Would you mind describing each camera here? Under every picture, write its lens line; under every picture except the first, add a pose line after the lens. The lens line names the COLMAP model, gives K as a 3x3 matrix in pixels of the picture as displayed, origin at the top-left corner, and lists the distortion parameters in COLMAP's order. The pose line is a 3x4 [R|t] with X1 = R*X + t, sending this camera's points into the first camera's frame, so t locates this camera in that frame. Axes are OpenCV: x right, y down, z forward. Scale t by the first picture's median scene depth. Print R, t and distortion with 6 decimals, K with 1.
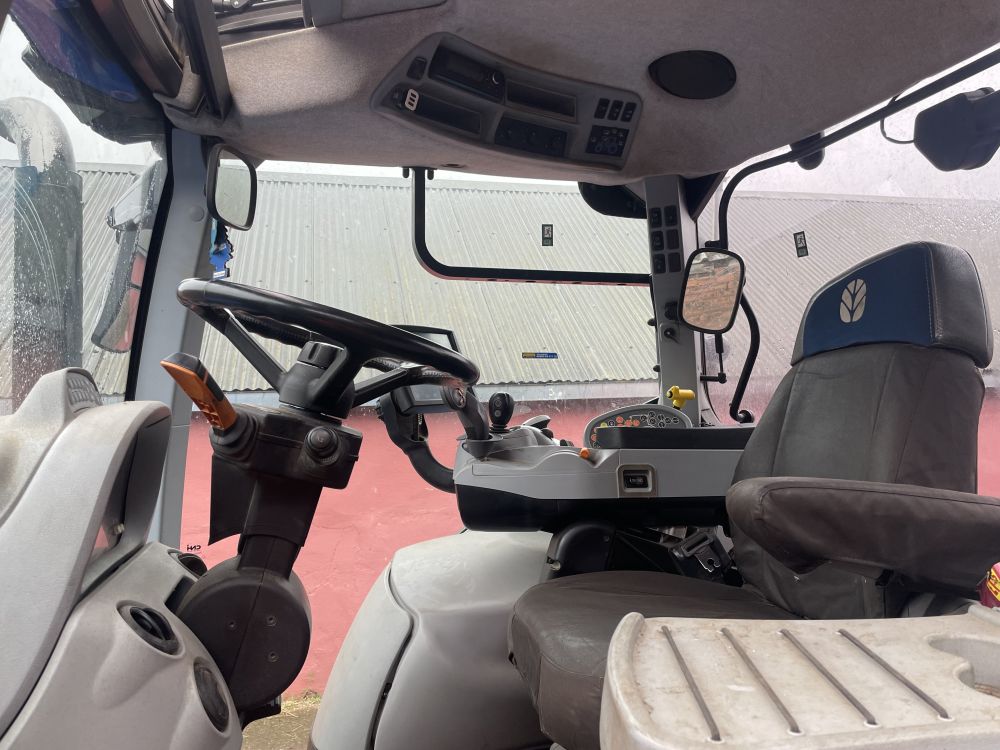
lens RADIAL K [[750.7, 0, 503.9], [0, 750.7, 372.9], [0, 0, 1]] dist [0.073327, -0.083445]
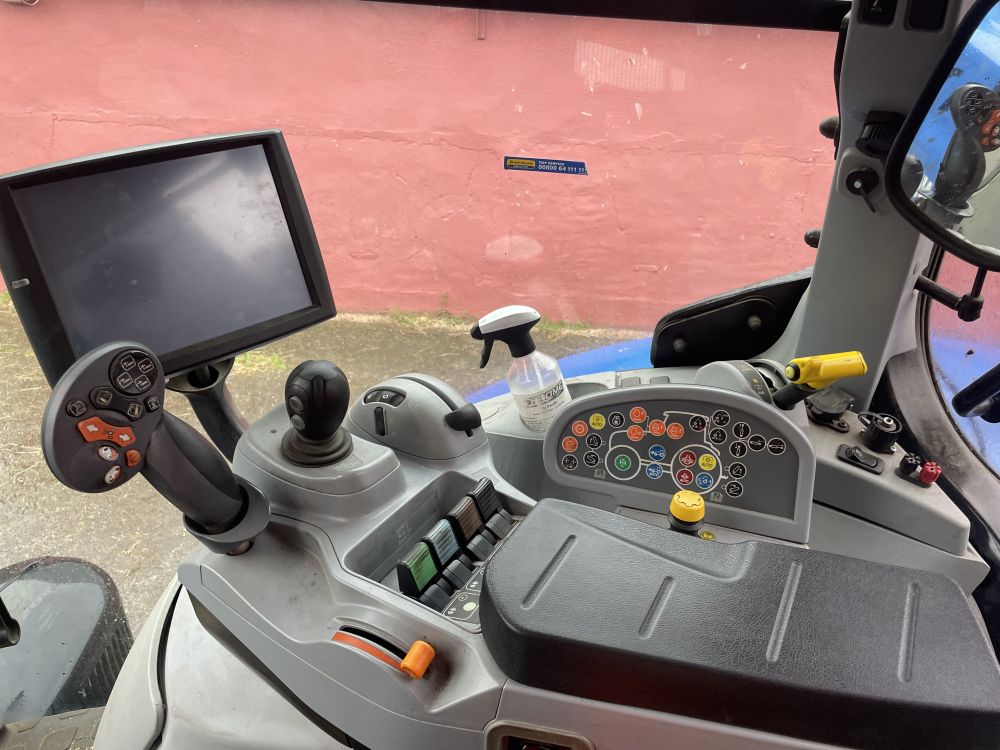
lens RADIAL K [[750.7, 0, 492.1], [0, 750.7, 372.4], [0, 0, 1]] dist [0.073327, -0.083445]
pose [[0.951515, 0.200528, -0.233256, 0.603666], [-0.040874, 0.834000, 0.550248, -0.679364], [0.304876, -0.514035, 0.801760, 2.353727]]
